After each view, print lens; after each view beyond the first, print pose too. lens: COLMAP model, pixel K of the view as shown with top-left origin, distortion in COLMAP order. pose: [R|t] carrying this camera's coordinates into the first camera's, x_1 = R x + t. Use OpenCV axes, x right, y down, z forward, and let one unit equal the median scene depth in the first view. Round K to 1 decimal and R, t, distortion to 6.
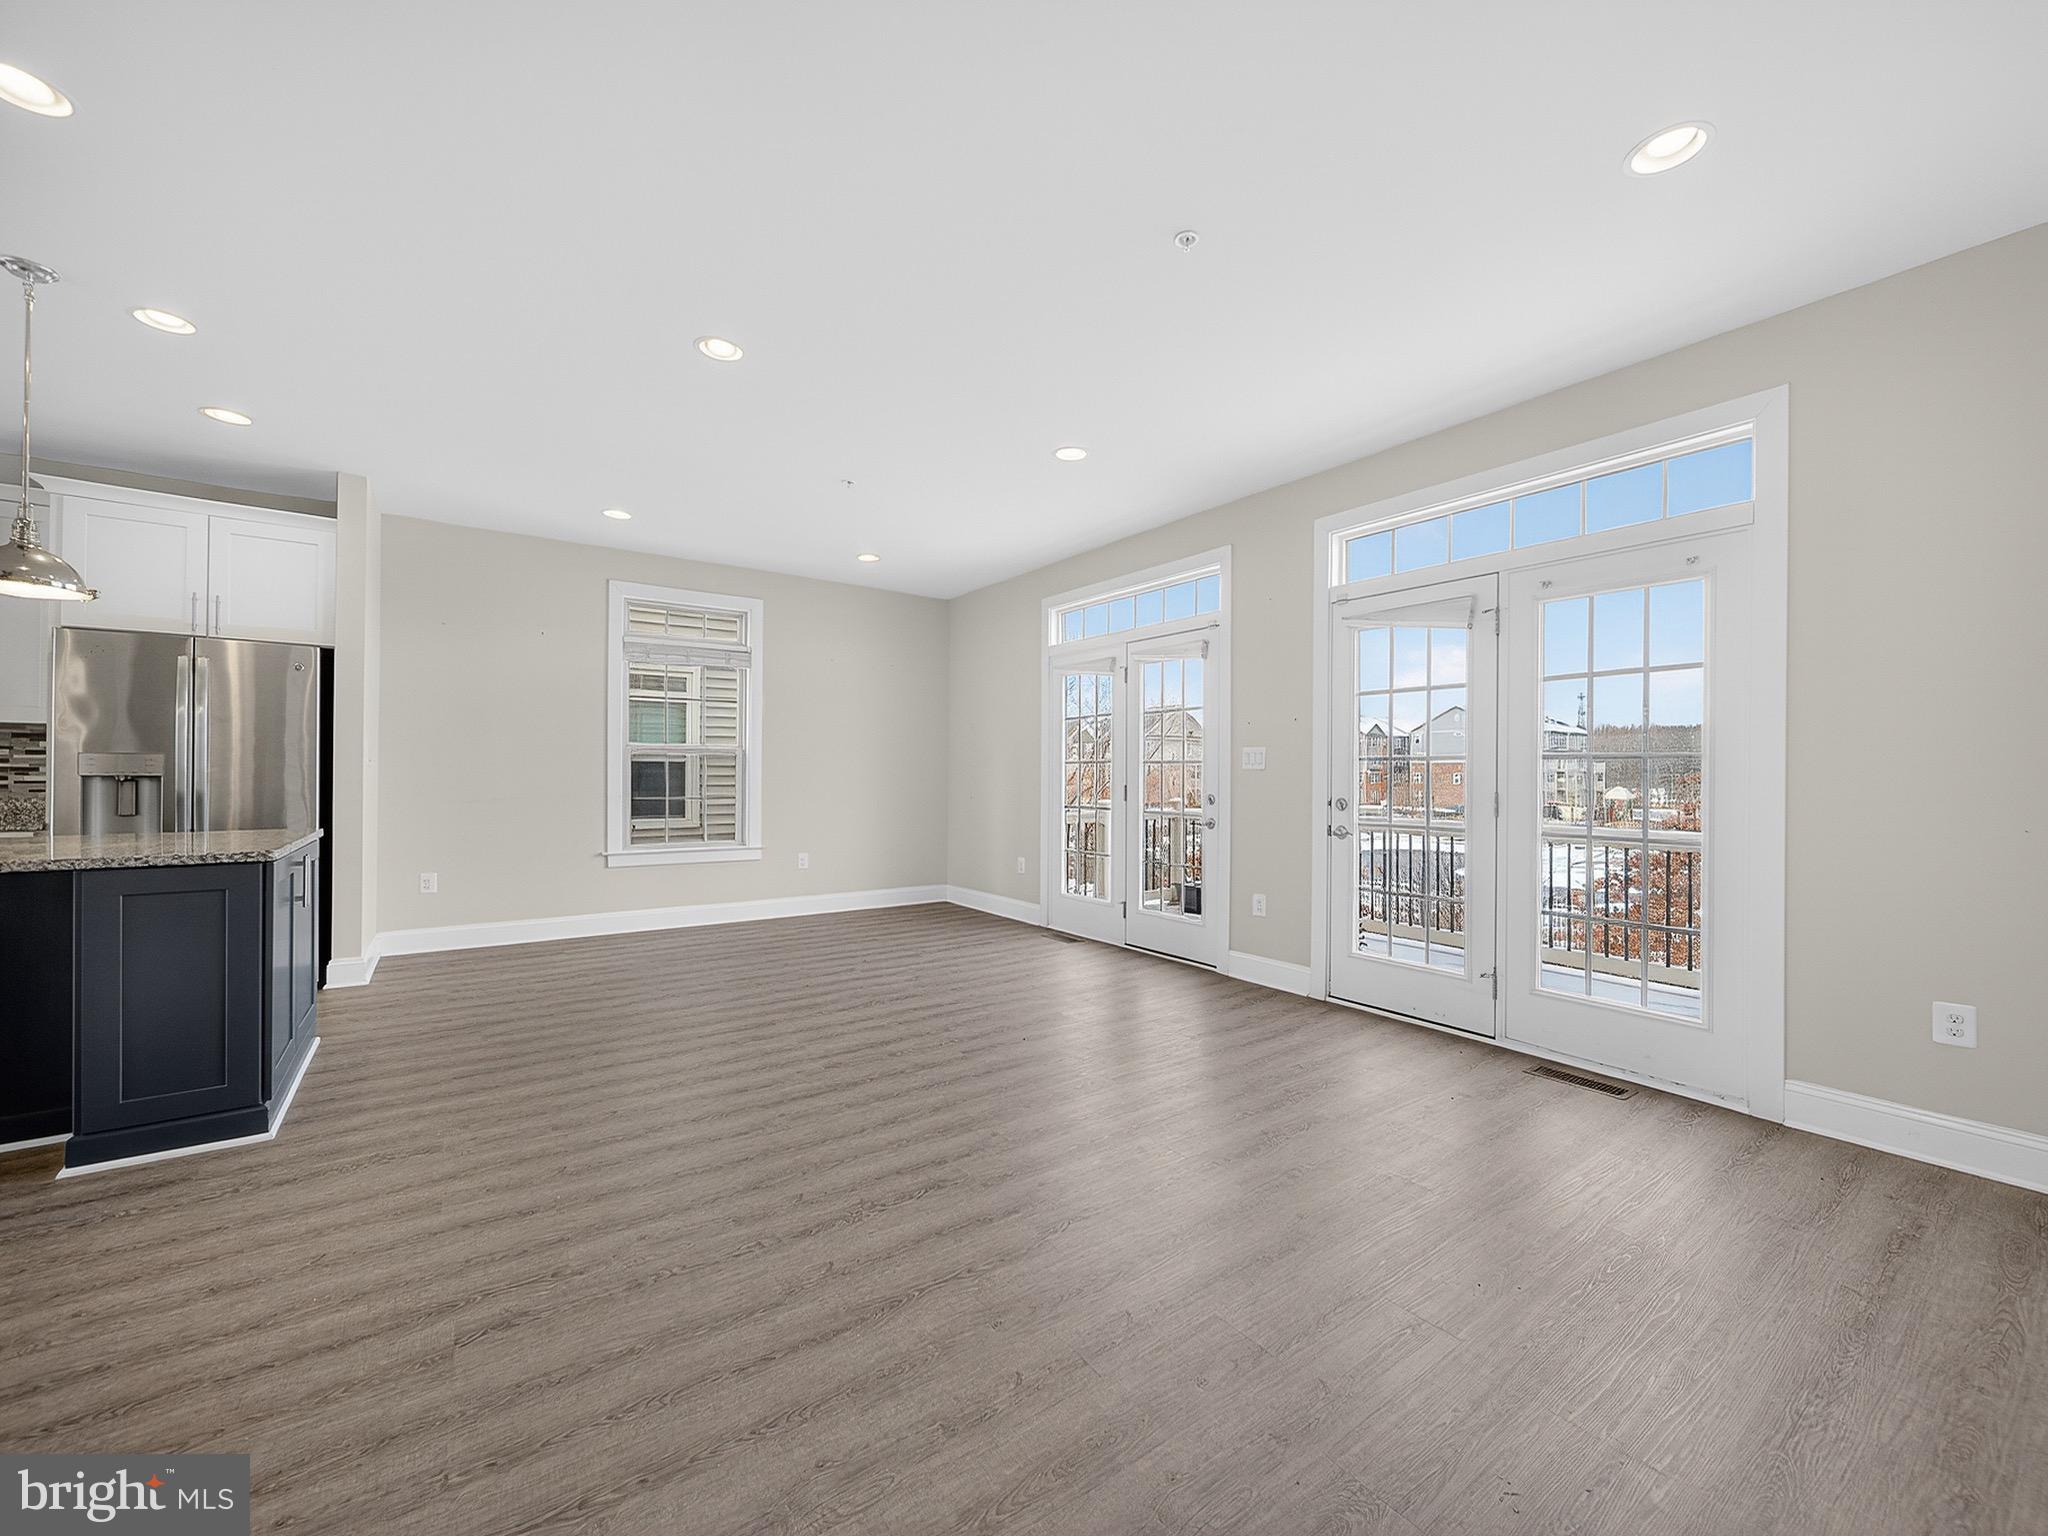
lens RADIAL K [[812.1, 0, 1037.5], [0, 812.1, 770.4], [0, 0, 1]] dist [-0.000801, -0.000174]
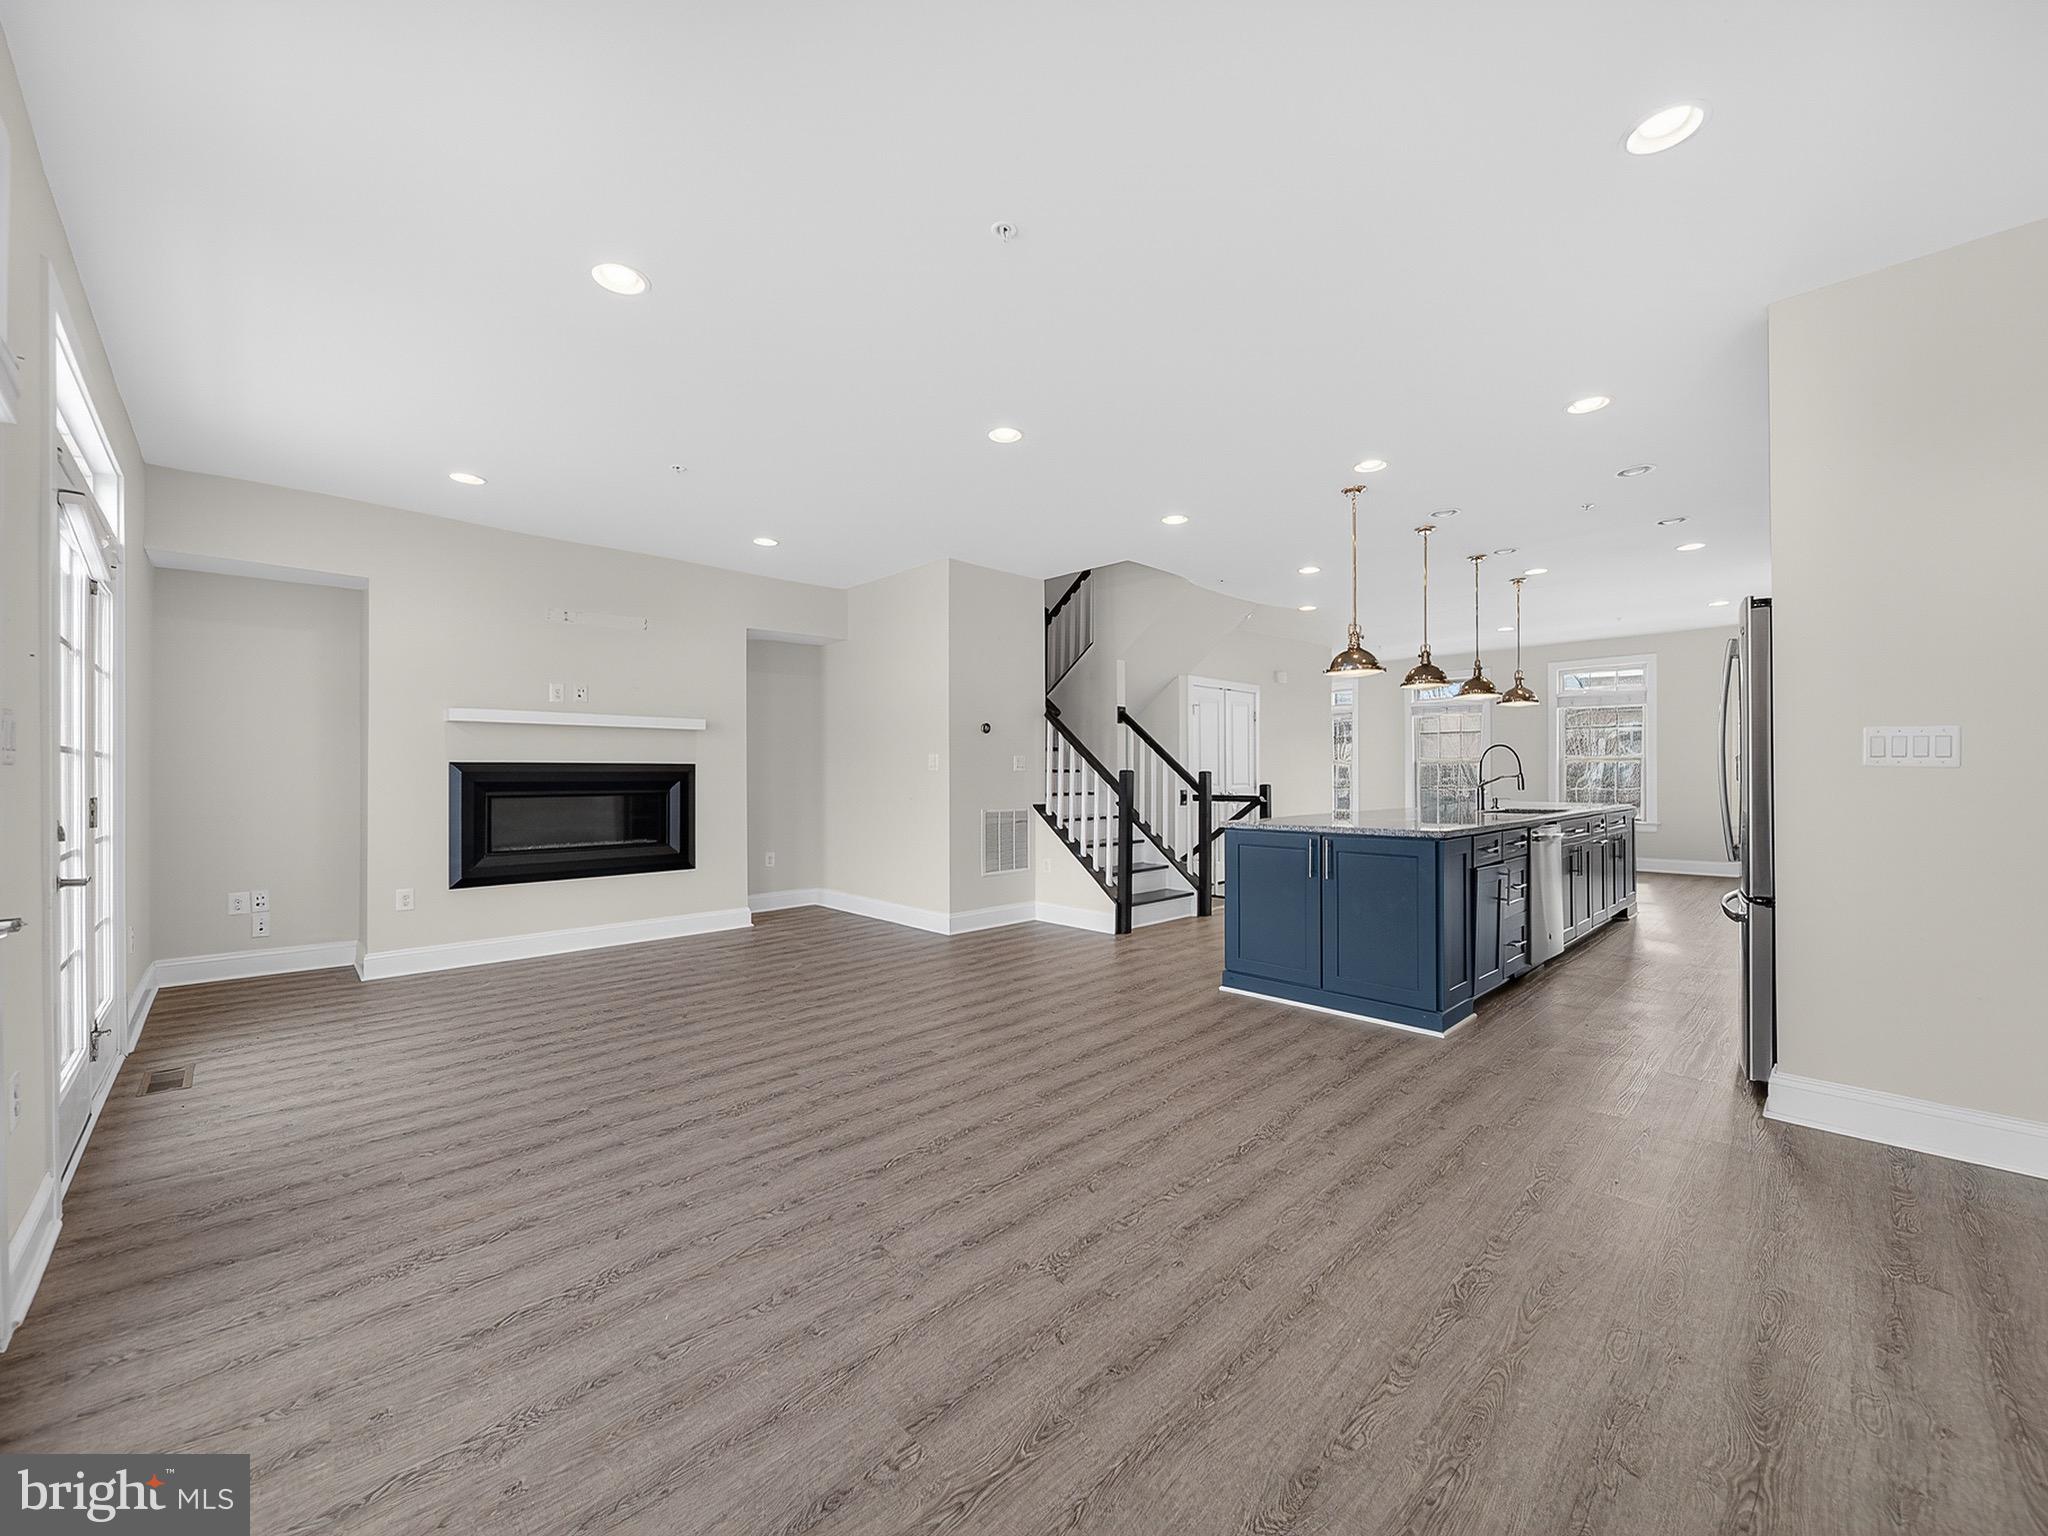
lens RADIAL K [[812.1, 0, 1037.5], [0, 812.1, 770.4], [0, 0, 1]] dist [-0.000801, -0.000174]
pose [[-0.988480, -0.006774, -0.151198, -0.211379], [-0.006200, 0.999972, -0.004265, 0.001038], [0.151222, -0.003278, -0.988494, 1.868265]]
